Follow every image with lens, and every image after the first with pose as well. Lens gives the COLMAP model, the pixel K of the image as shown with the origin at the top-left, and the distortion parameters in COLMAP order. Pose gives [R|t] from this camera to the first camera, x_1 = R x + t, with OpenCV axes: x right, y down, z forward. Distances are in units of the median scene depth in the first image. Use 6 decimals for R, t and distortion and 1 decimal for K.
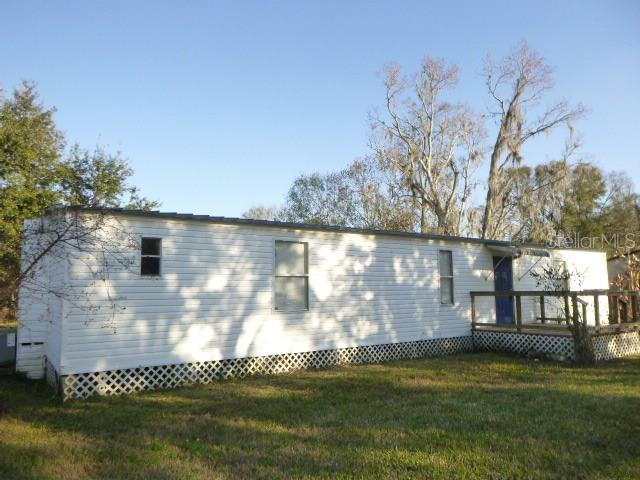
lens RADIAL K [[475.1, 0, 327.3], [0, 475.1, 236.0], [0, 0, 1]] dist [-0.029987, 0.004906]
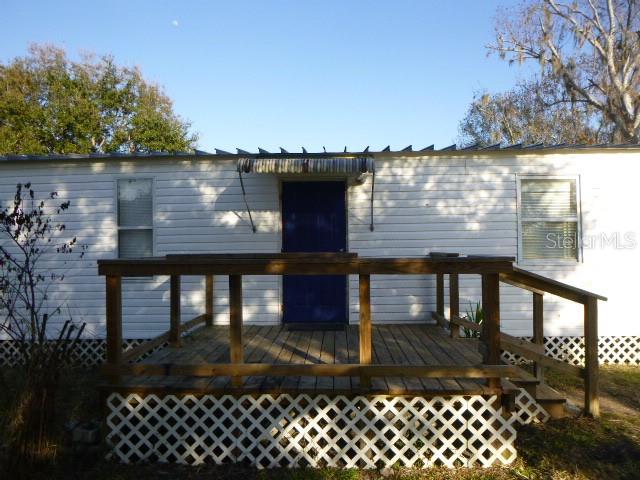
lens RADIAL K [[475.1, 0, 327.3], [0, 475.1, 236.0], [0, 0, 1]] dist [-0.029987, 0.004906]
pose [[0.810425, -0.019171, -0.585529, 0.685993], [0.076240, 0.994416, 0.072965, 0.066146], [0.580860, -0.103773, 0.807361, 0.641989]]
